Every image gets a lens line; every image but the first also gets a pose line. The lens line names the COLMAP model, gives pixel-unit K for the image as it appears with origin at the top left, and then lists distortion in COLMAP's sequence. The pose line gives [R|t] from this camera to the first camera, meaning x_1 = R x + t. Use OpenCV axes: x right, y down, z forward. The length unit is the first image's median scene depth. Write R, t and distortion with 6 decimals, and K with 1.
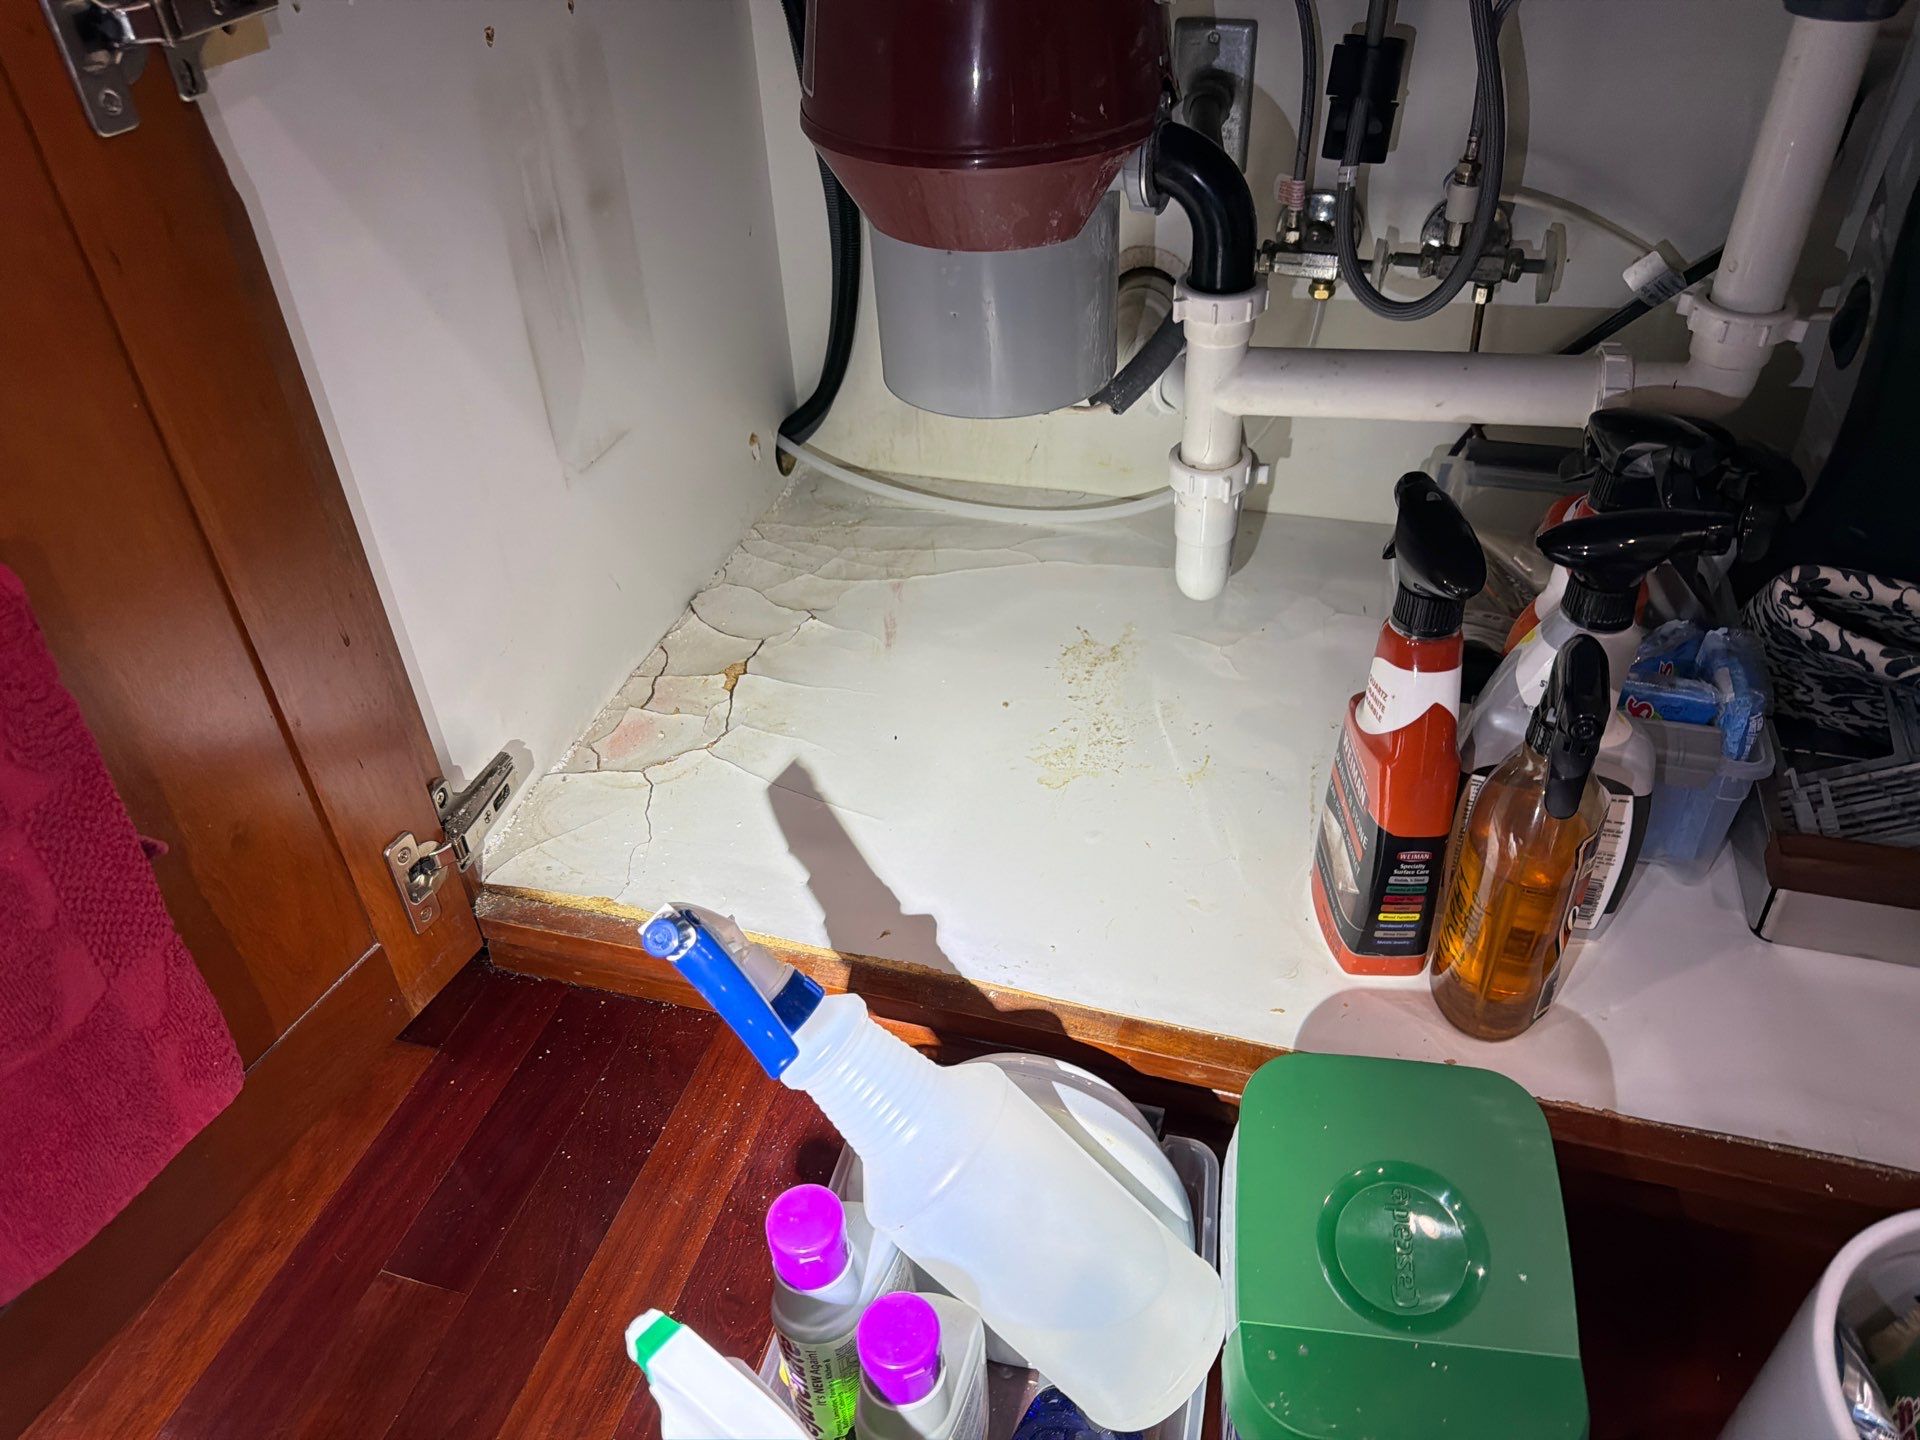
lens RADIAL K [[1371.5, 0, 960.0], [0, 1371.5, 720.0], [0, 0, 1]] dist [0.049903, -0.086961]
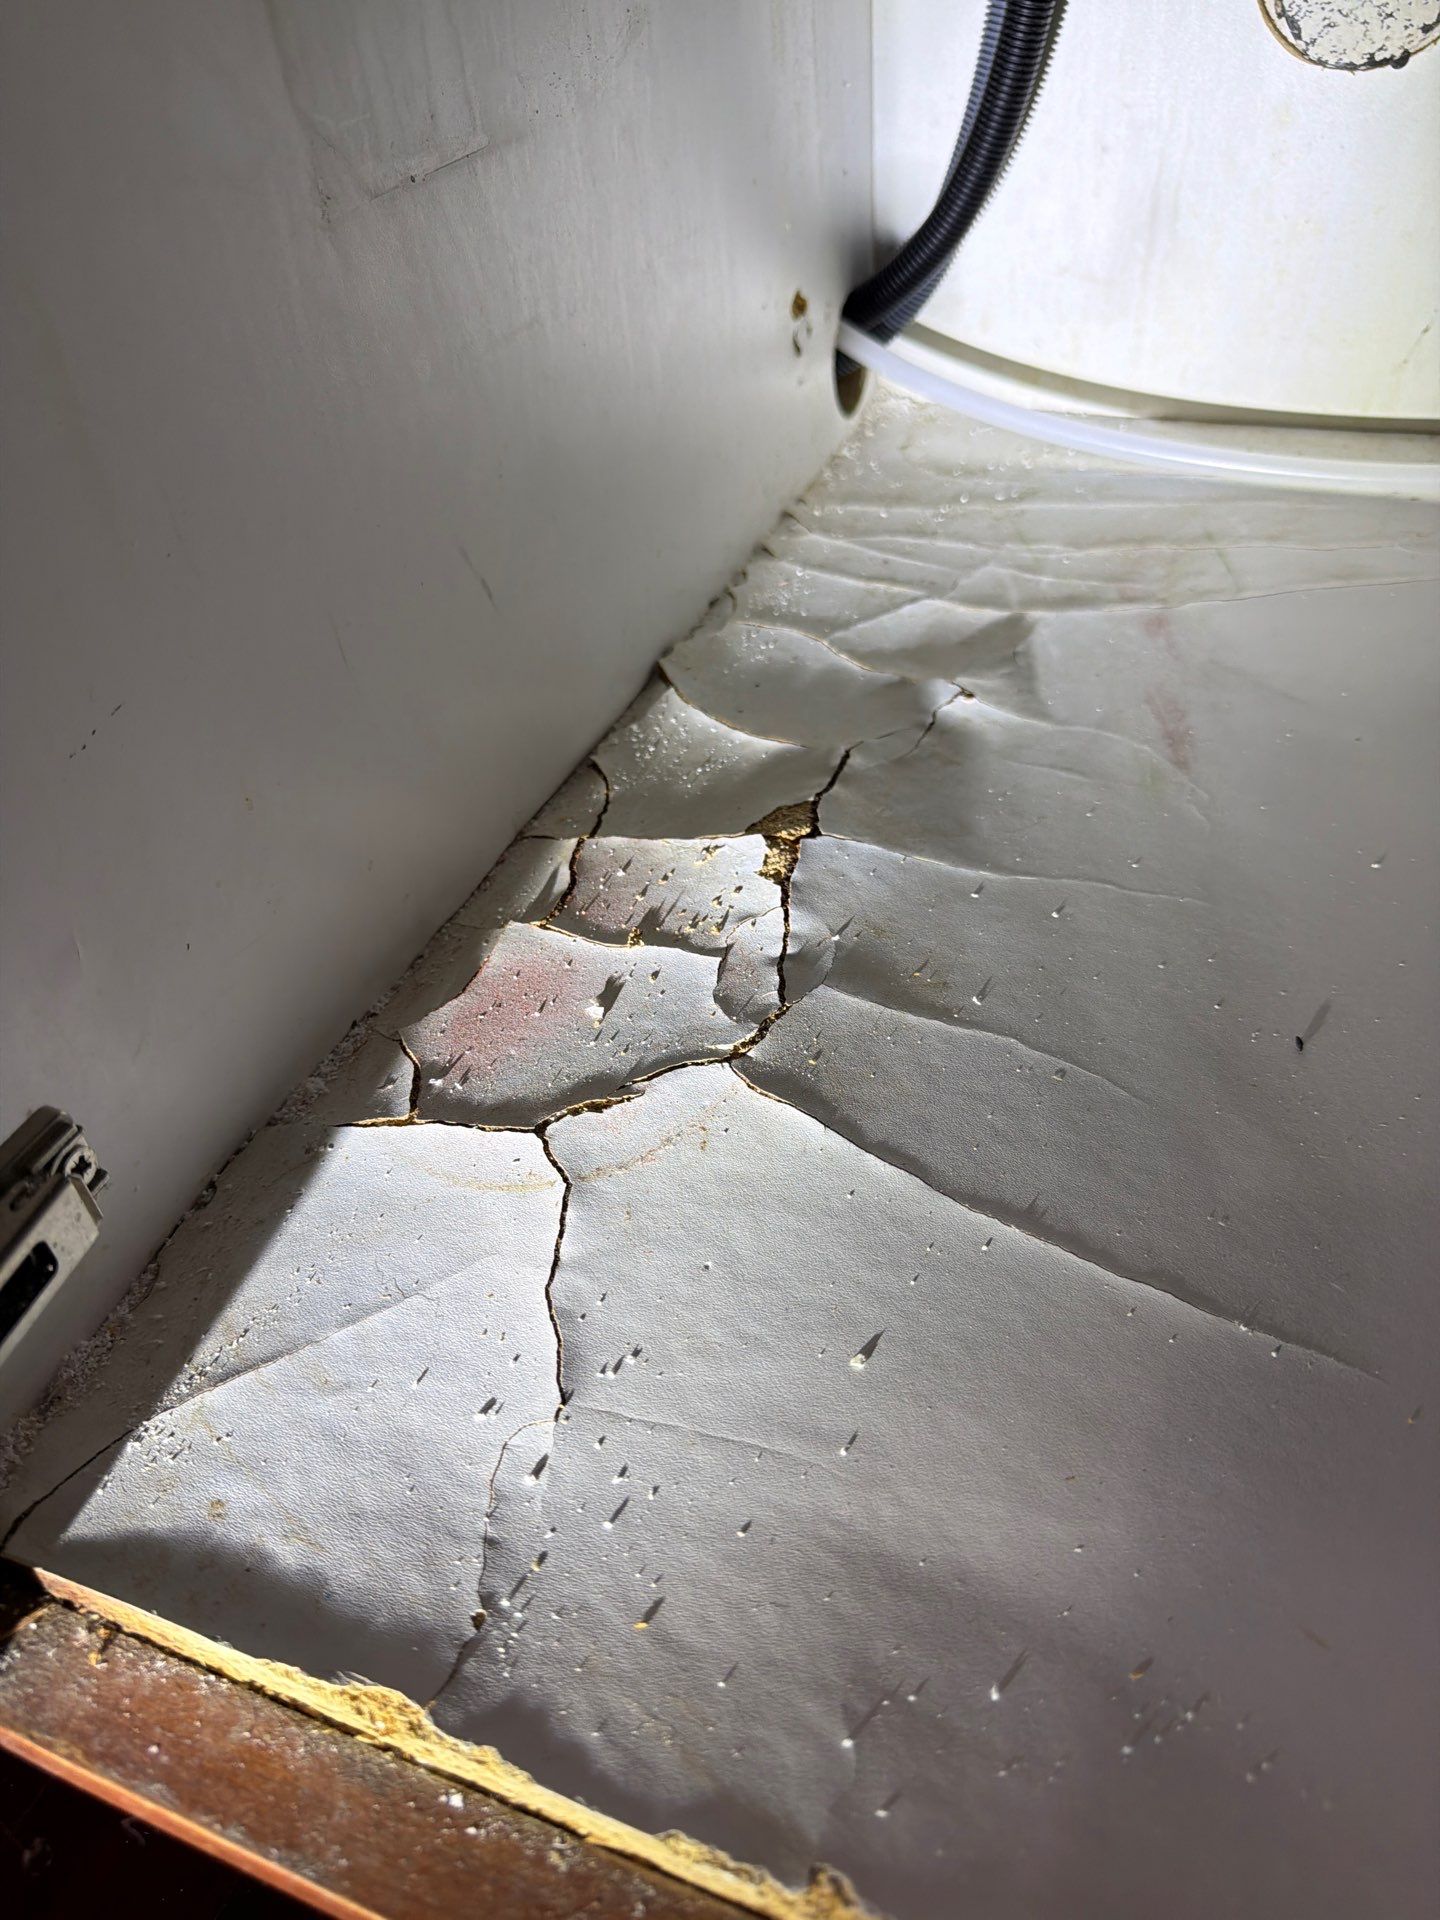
lens RADIAL K [[1371.5, 0, 720.0], [0, 1371.5, 960.0], [0, 0, 1]] dist [0.049903, -0.086961]
pose [[0.993693, 0.025814, -0.109122, -0.200570], [-0.018769, 0.997702, 0.065104, -0.032394], [0.110552, -0.062645, 0.991894, 0.890549]]
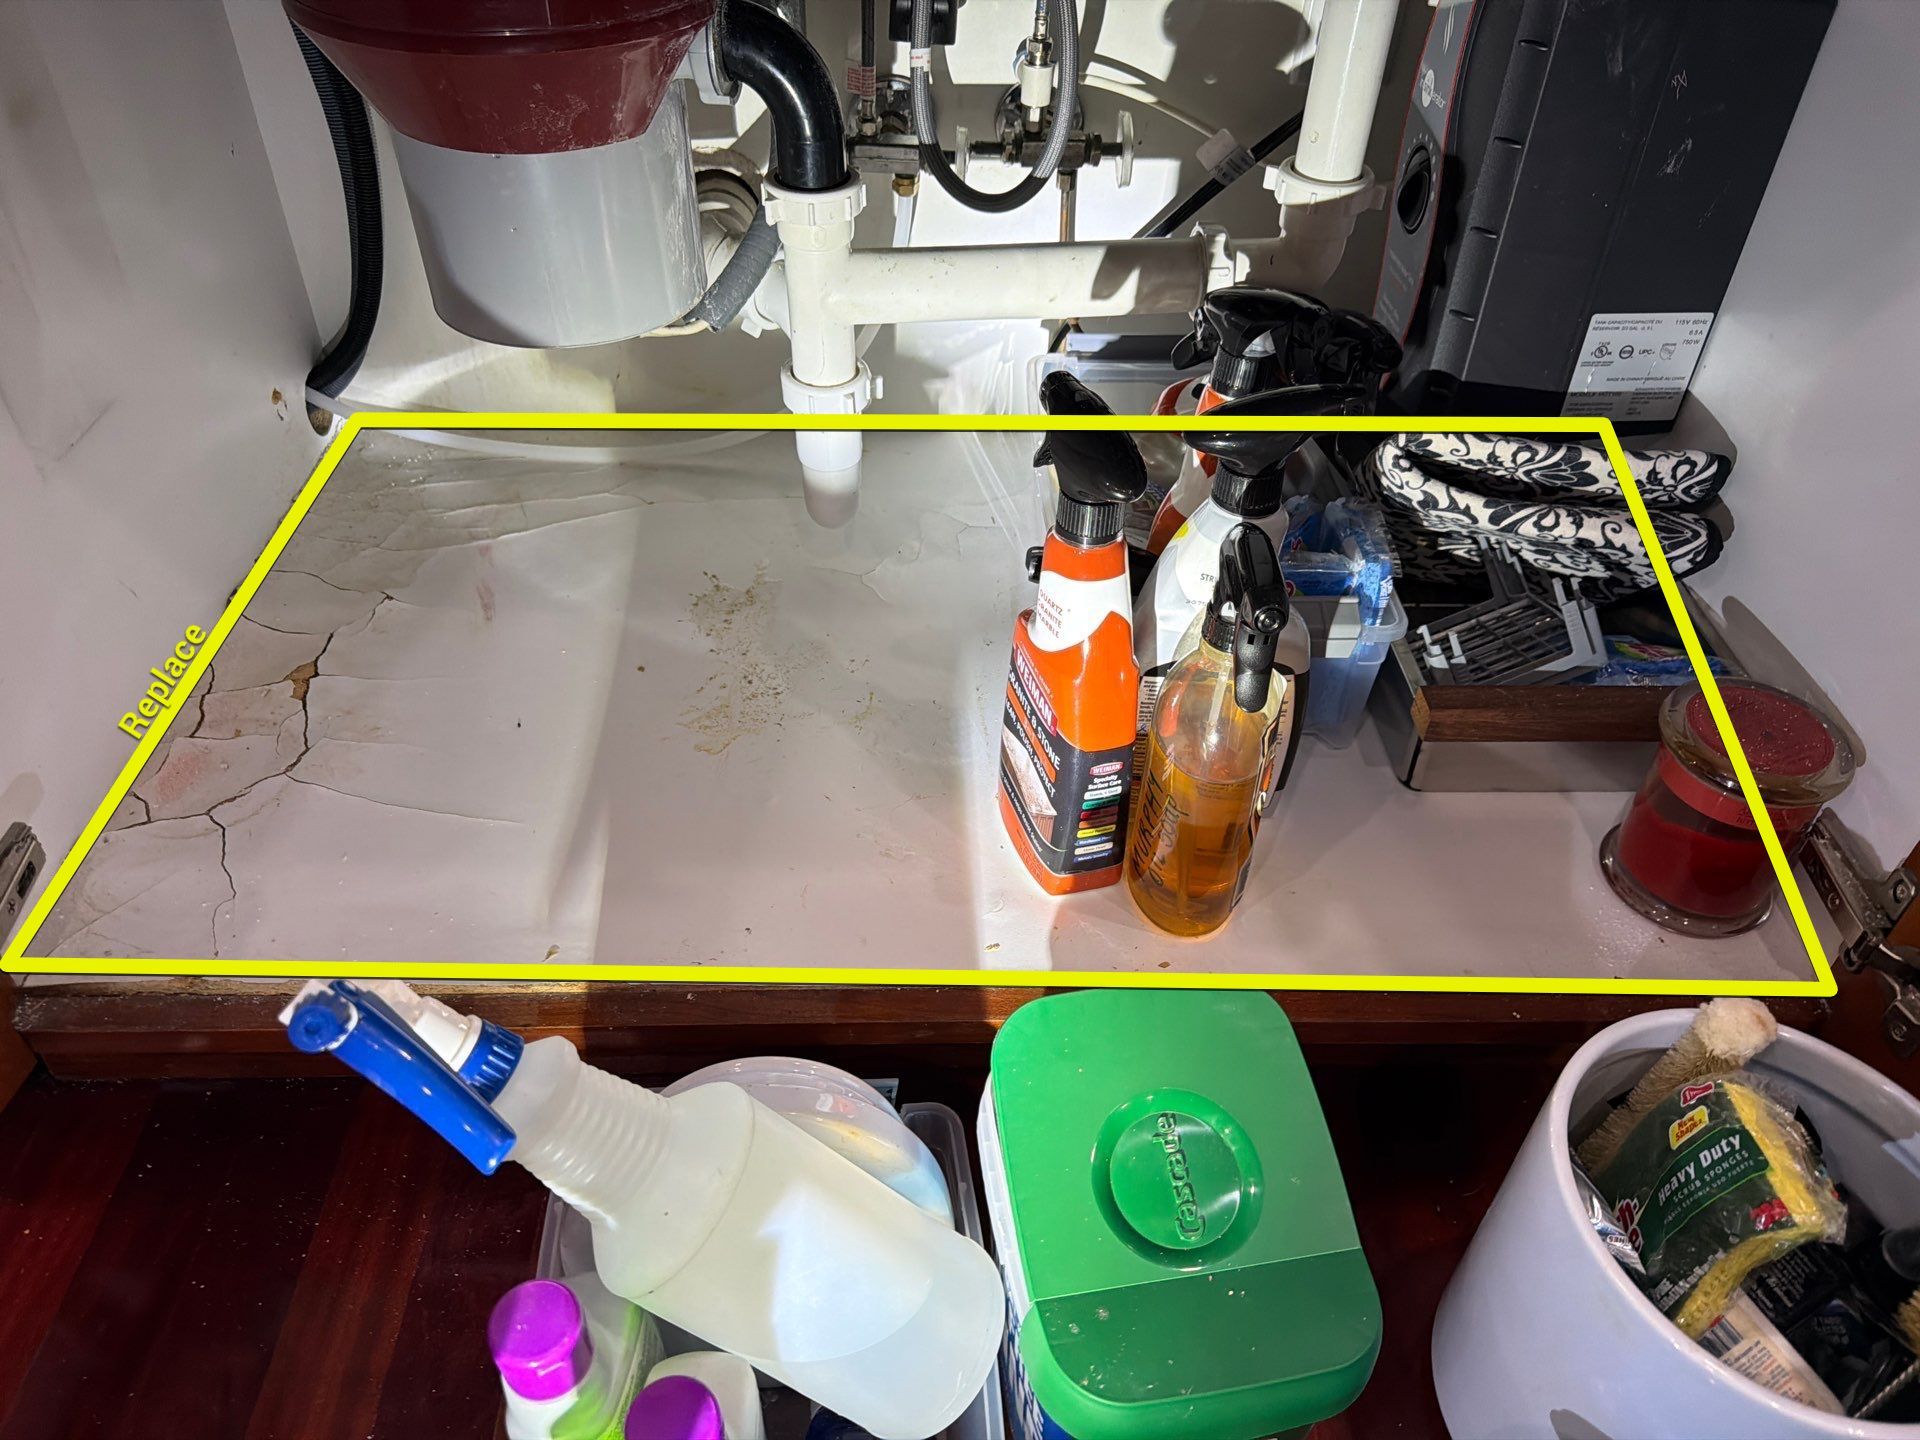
lens RADIAL K [[1371.5, 0, 960.0], [0, 1371.5, 720.0], [0, 0, 1]] dist [0.049903, -0.086961]
pose [[0.947379, -0.156533, 0.279232, -0.032062], [0.140379, 0.987094, 0.077069, -0.022985], [-0.287692, -0.033815, 0.957126, 0.094685]]
